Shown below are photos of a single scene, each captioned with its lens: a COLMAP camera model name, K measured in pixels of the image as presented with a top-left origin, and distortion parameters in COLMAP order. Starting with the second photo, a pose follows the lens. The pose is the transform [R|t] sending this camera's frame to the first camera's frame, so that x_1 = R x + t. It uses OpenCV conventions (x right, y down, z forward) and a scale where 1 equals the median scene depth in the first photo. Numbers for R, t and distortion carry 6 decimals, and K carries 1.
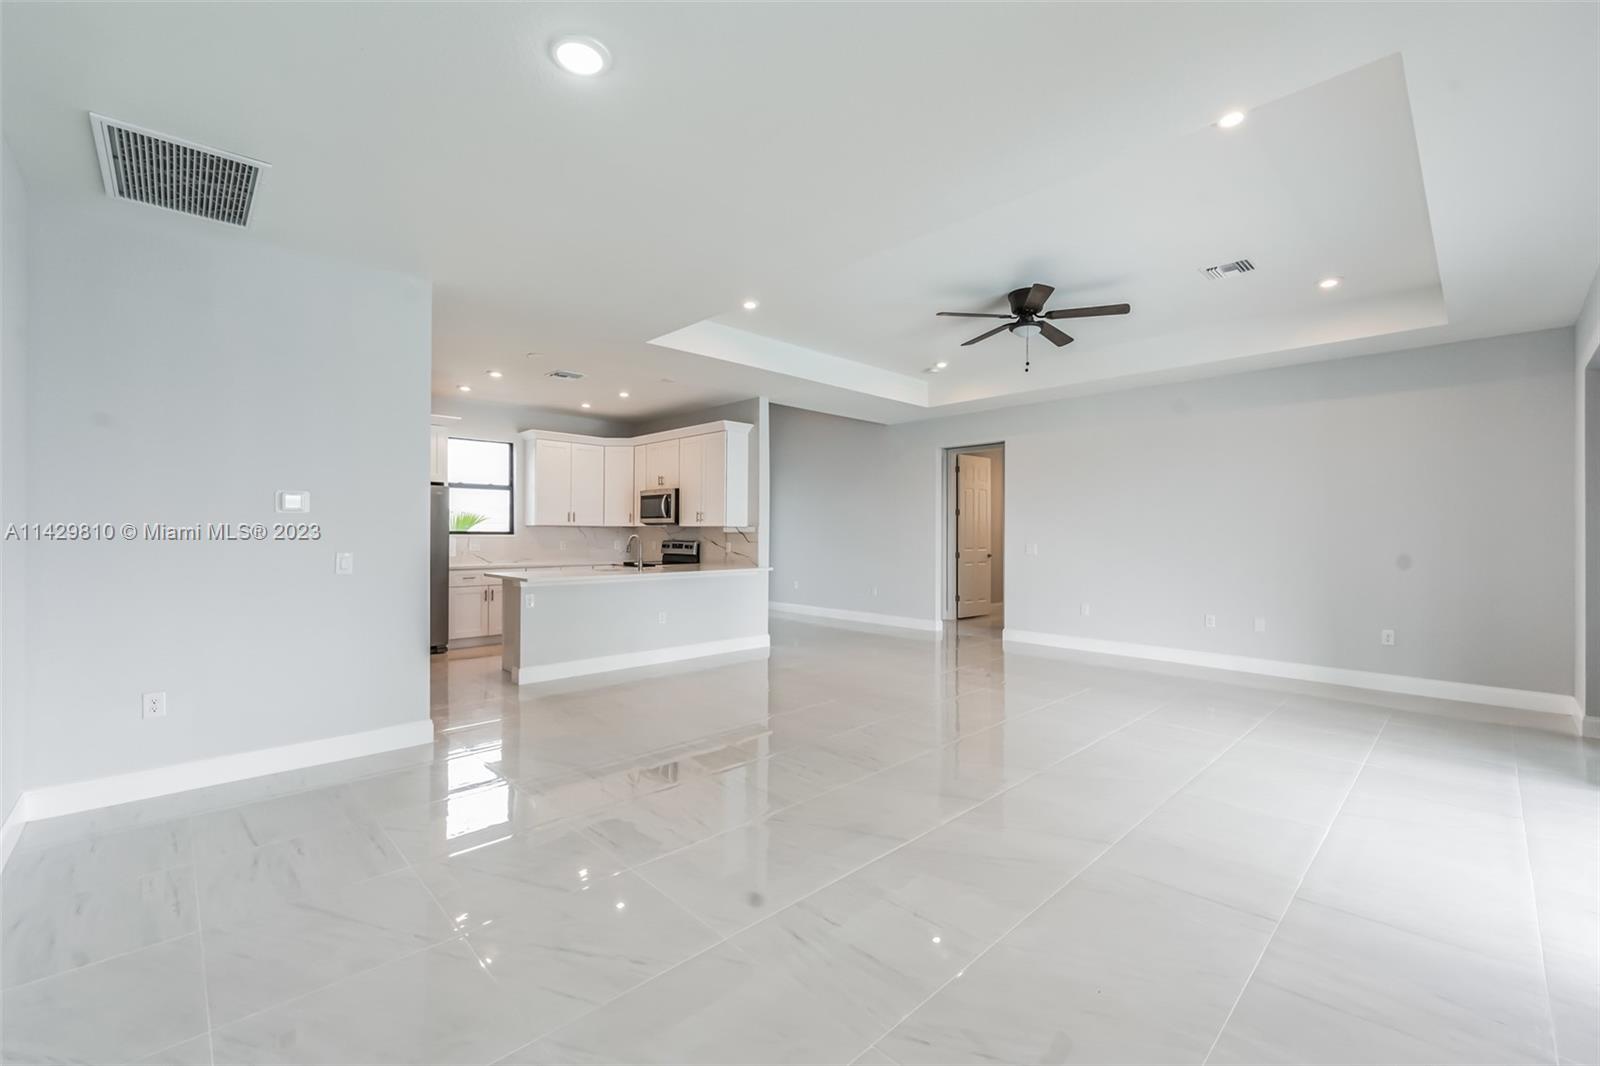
lens RADIAL K [[662.0, 0, 804.8], [0, 662.0, 531.7], [0, 0, 1]] dist [0.004382, -0.001791]
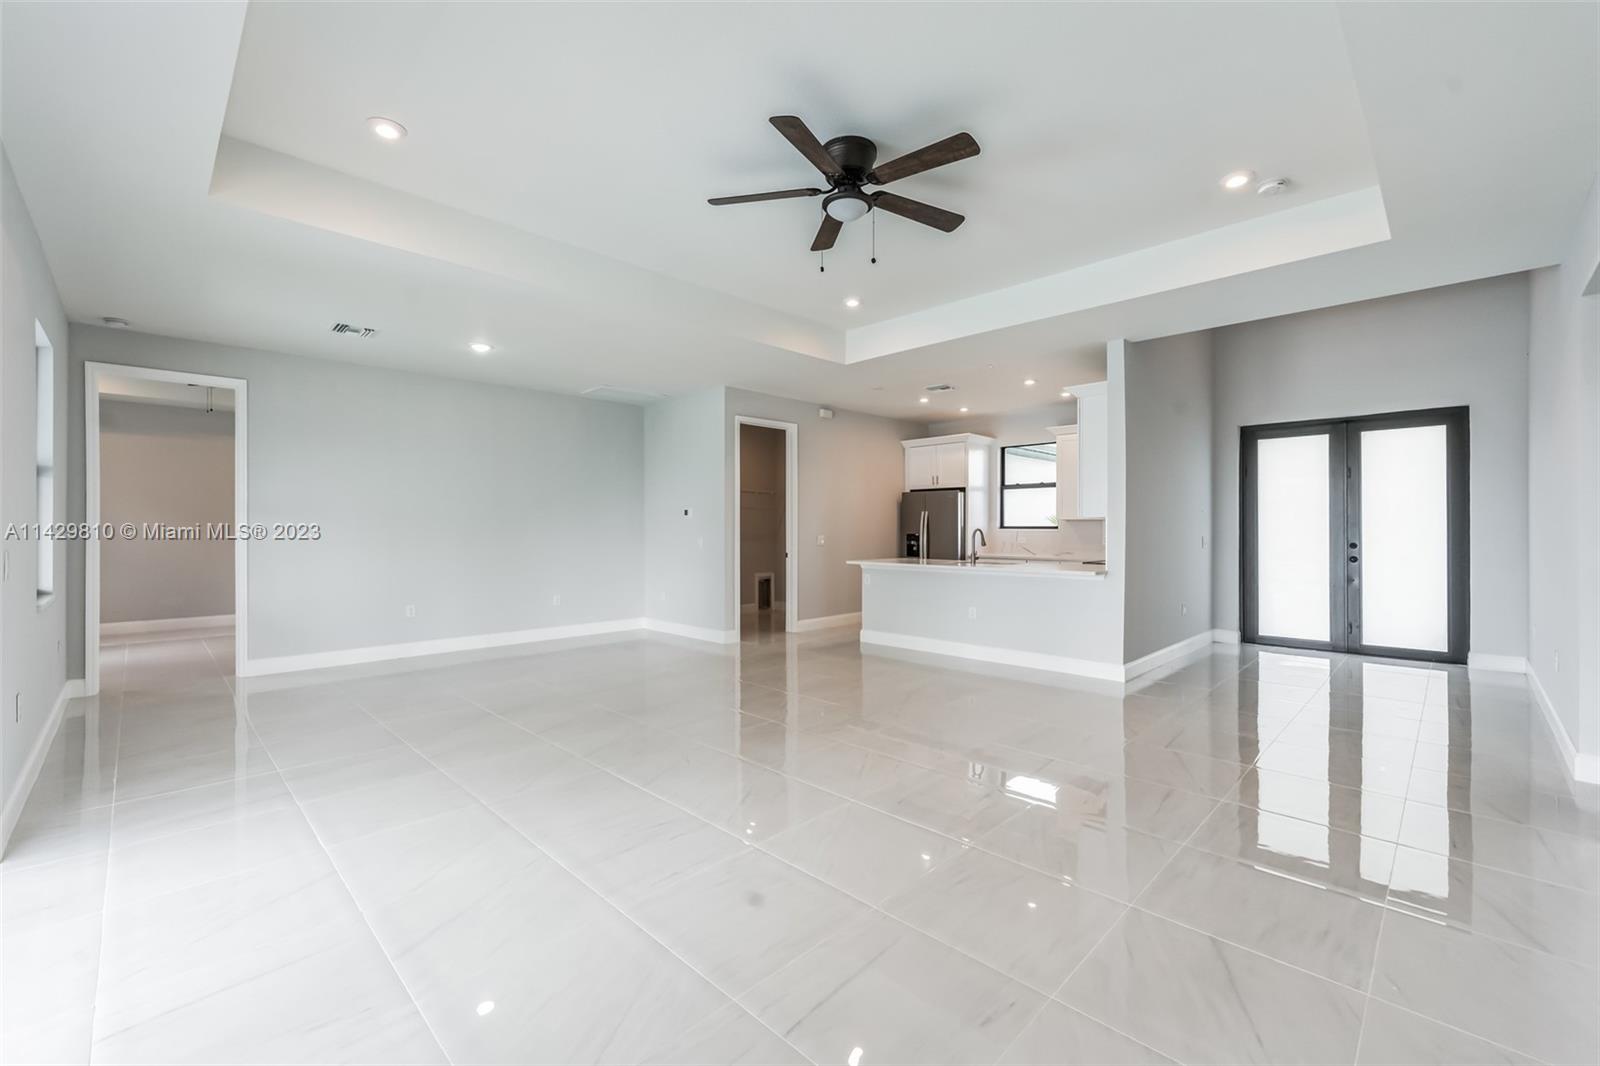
lens RADIAL K [[662.0, 0, 804.5], [0, 662.0, 532.4], [0, 0, 1]] dist [0.004382, -0.001791]
pose [[0.002811, 0.003015, -0.999992, 0.774418], [0.005732, 0.999979, 0.003031, 0.005836], [0.999980, -0.005740, 0.002794, 0.754154]]
